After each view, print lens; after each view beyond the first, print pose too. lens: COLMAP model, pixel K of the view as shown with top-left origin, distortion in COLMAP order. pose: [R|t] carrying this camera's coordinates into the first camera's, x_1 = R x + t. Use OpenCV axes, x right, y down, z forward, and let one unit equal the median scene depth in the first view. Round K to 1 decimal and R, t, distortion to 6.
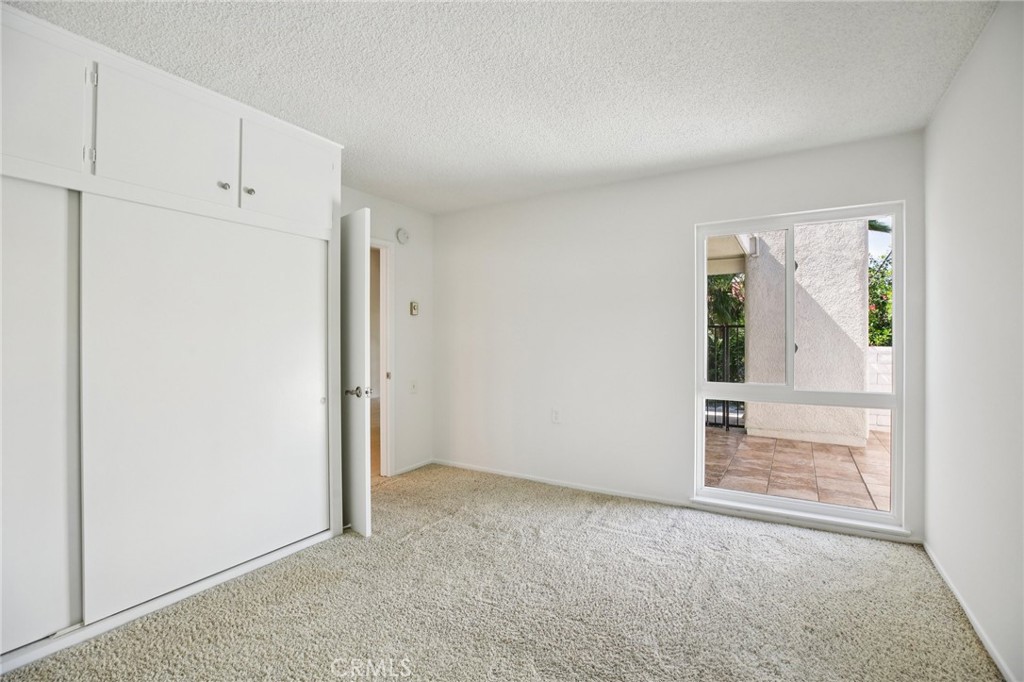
lens RADIAL K [[467.6, 0, 515.1], [0, 467.6, 342.3], [0, 0, 1]] dist [-0.020576, 0.001324]
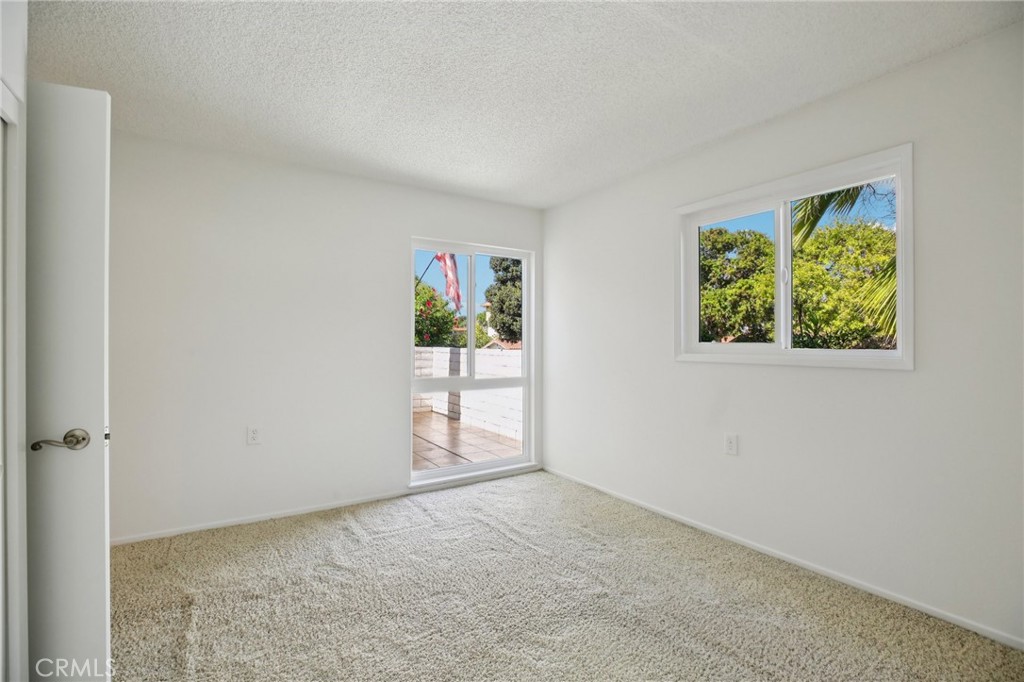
lens RADIAL K [[467.6, 0, 515.1], [0, 467.6, 342.3], [0, 0, 1]] dist [-0.020576, 0.001324]
pose [[0.444507, 0.000320, 0.895775, -0.541793], [0.003216, 0.999993, -0.001953, 0.001356], [-0.895769, 0.003749, 0.444503, 0.314123]]
